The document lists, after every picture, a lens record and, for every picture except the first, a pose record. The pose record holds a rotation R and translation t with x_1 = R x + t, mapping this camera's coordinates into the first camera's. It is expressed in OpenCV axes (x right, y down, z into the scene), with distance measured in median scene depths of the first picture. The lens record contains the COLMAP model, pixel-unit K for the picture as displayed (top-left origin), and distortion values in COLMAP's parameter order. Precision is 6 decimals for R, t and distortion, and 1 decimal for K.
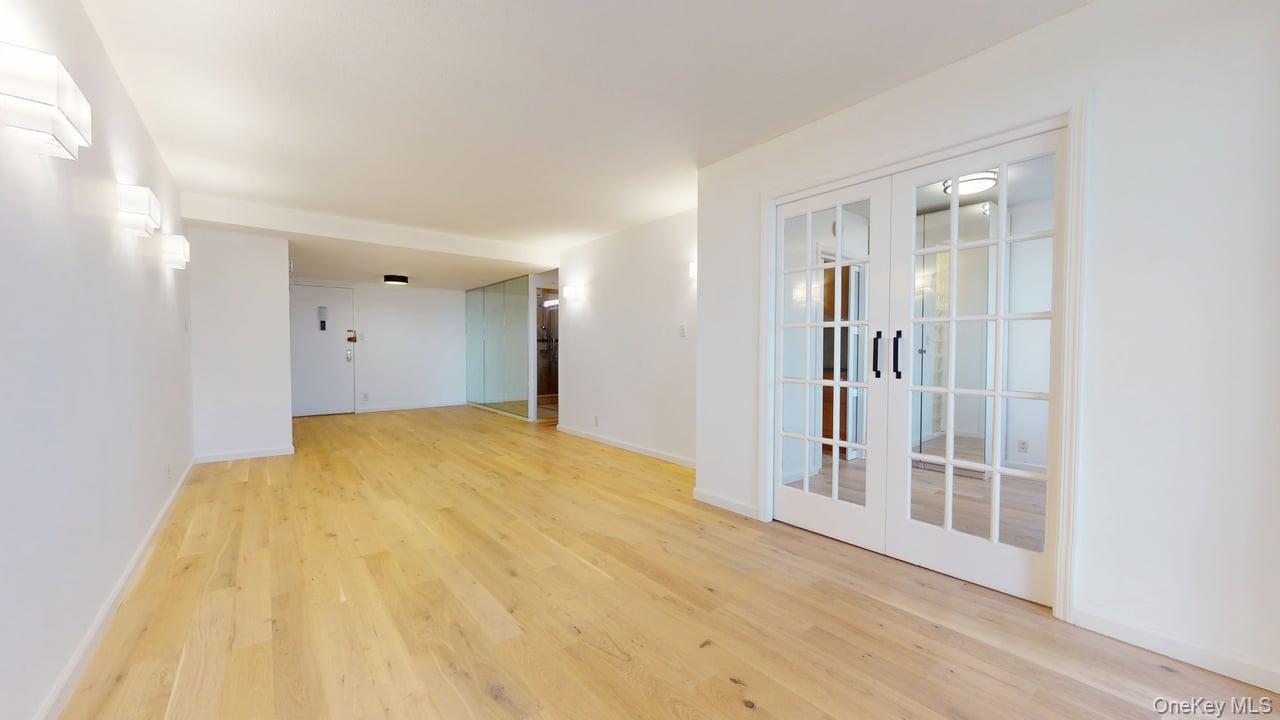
lens RADIAL K [[467.6, 0, 639.0], [0, 467.6, 361.4], [0, 0, 1]] dist [0.000073, -0.000123]
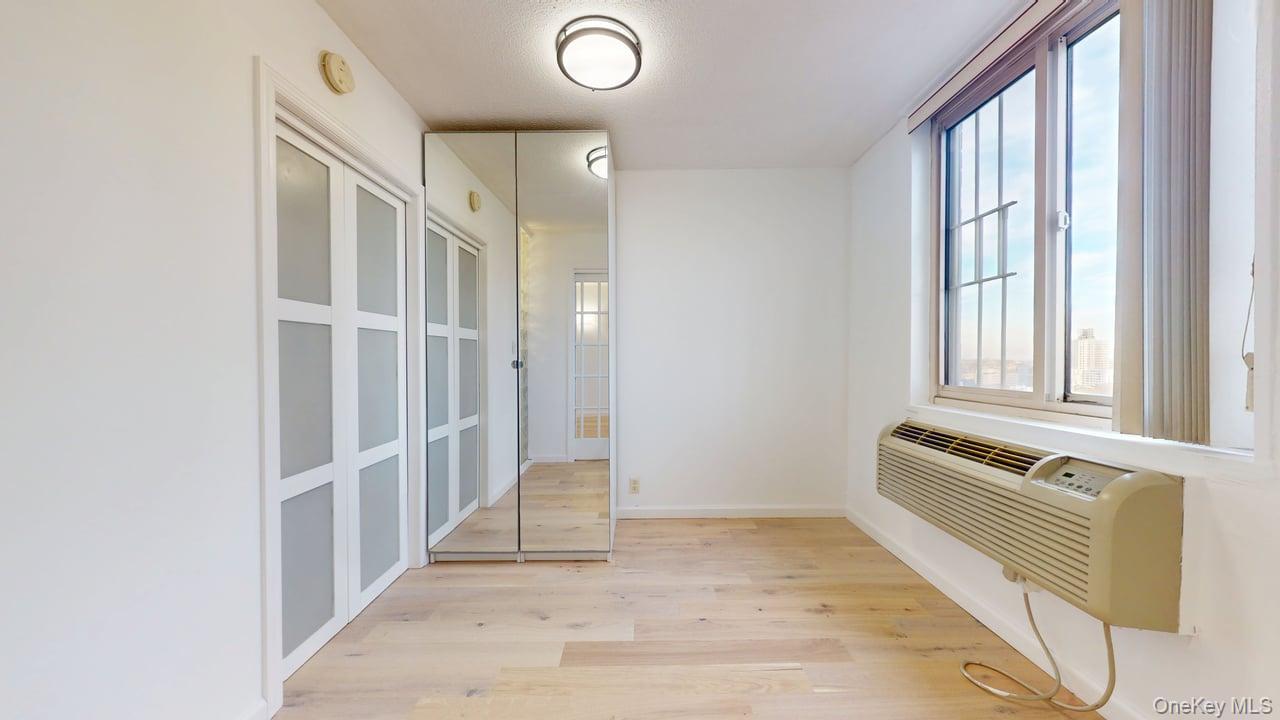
lens RADIAL K [[407.2, 0, 638.3], [0, 407.2, 361.0], [0, 0, 1]] dist [0.000899, 0.000041]
pose [[0.630604, -0.011556, 0.776019, 0.338028], [0.027738, 0.999586, -0.007655, -0.019778], [-0.775609, 0.026353, 0.630663, 0.623792]]
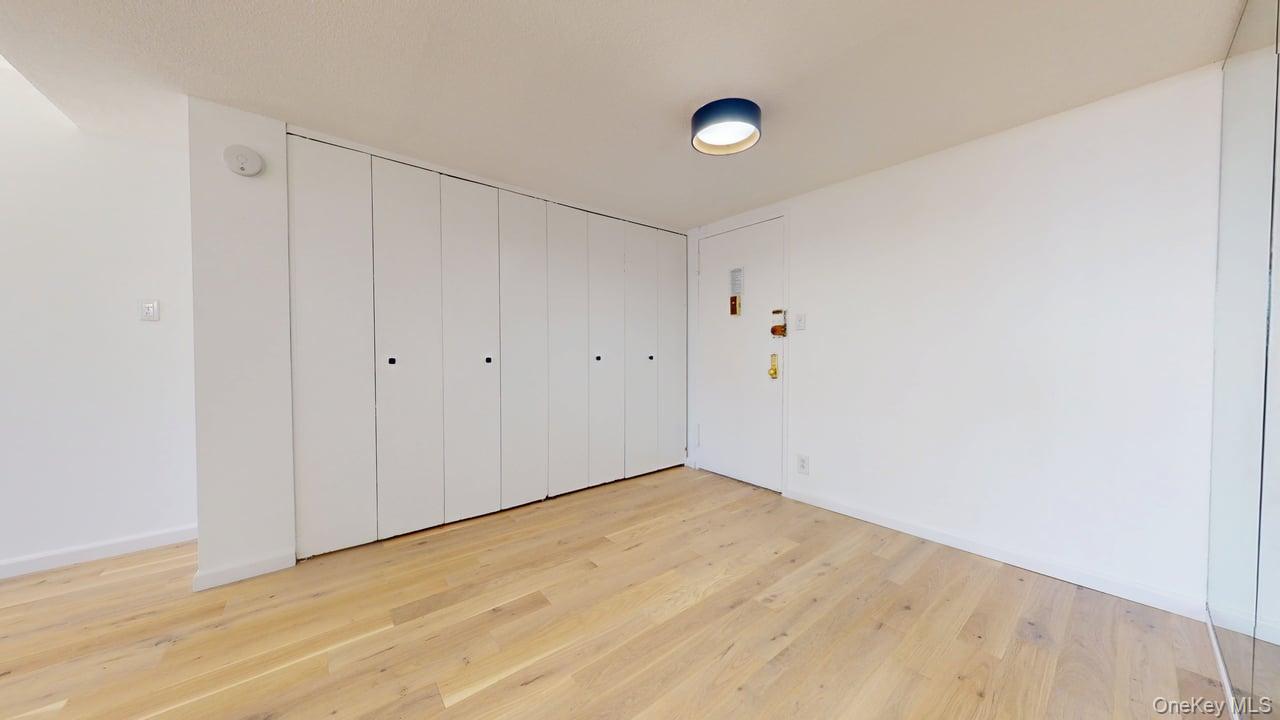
lens RADIAL K [[407.2, 0, 638.3], [0, 407.2, 361.0], [0, 0, 1]] dist [0.000899, 0.000041]
pose [[0.008330, 0.020801, -0.999749, -0.447341], [-0.029040, 0.999367, 0.020551, -0.043622], [0.999544, 0.028861, 0.008929, 1.737789]]
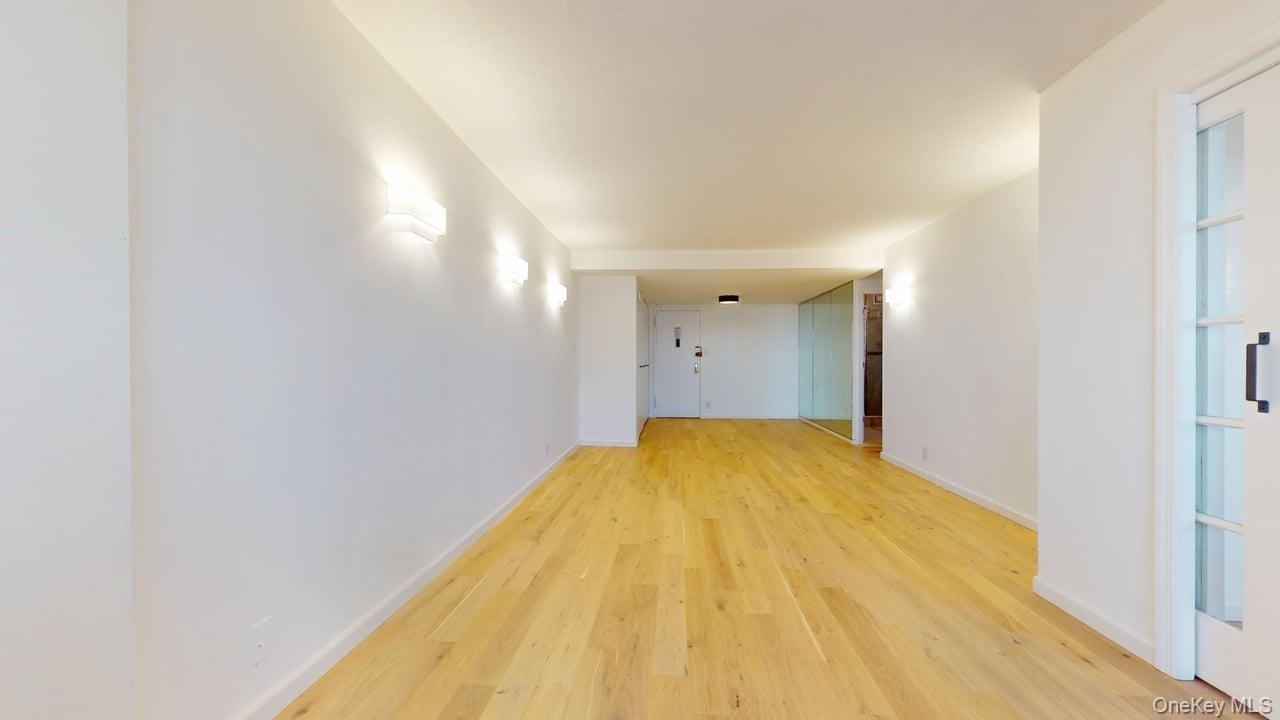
lens RADIAL K [[466.3, 0, 640.5], [0, 466.3, 361.9], [0, 0, 1]] dist [-0.001550, -0.000231]
pose [[0.728563, -0.000497, -0.684979, 0.144902], [-0.018626, 0.999616, -0.020537, -0.004053], [0.684726, 0.027721, 0.728274, 0.123071]]
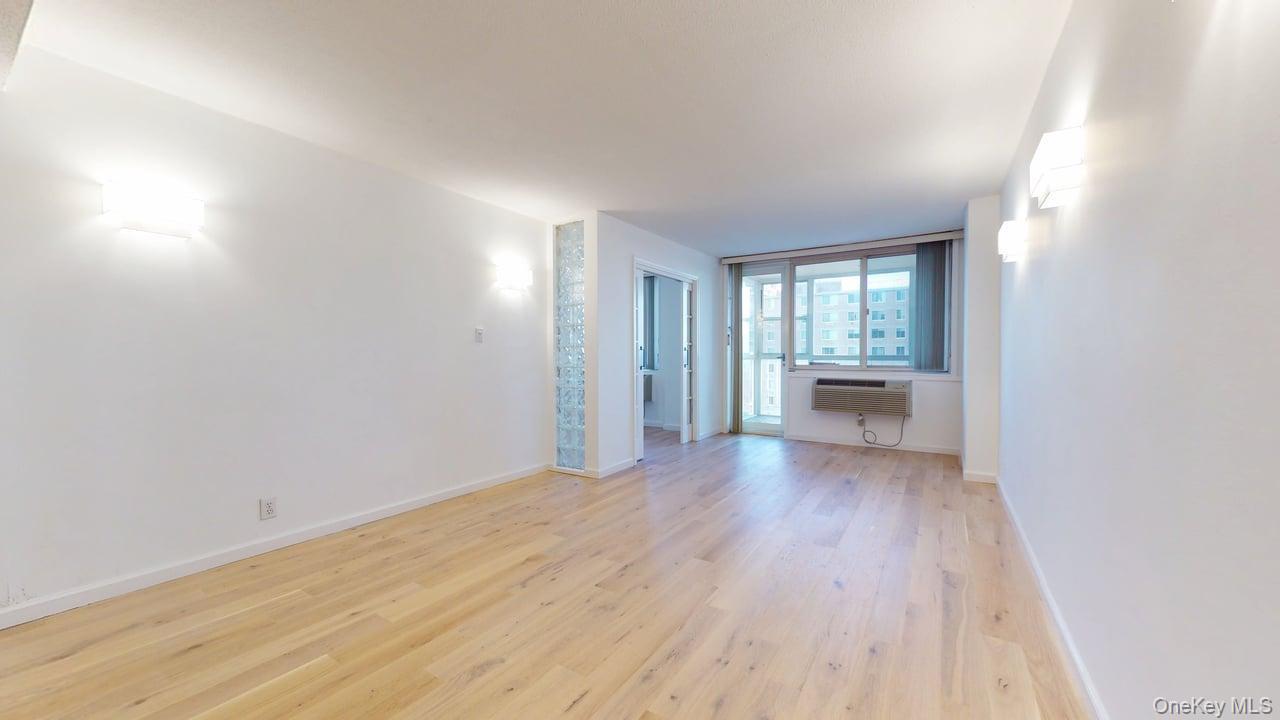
lens RADIAL K [[470.6, 0, 640.0], [0, 470.6, 360.0], [0, 0, 1]] dist [0.002804, -0.000021]
pose [[-0.314508, -0.009503, 0.949207, -0.951176], [0.026760, 0.999464, 0.018872, -0.031149], [-0.948878, 0.031336, -0.314085, 1.130984]]
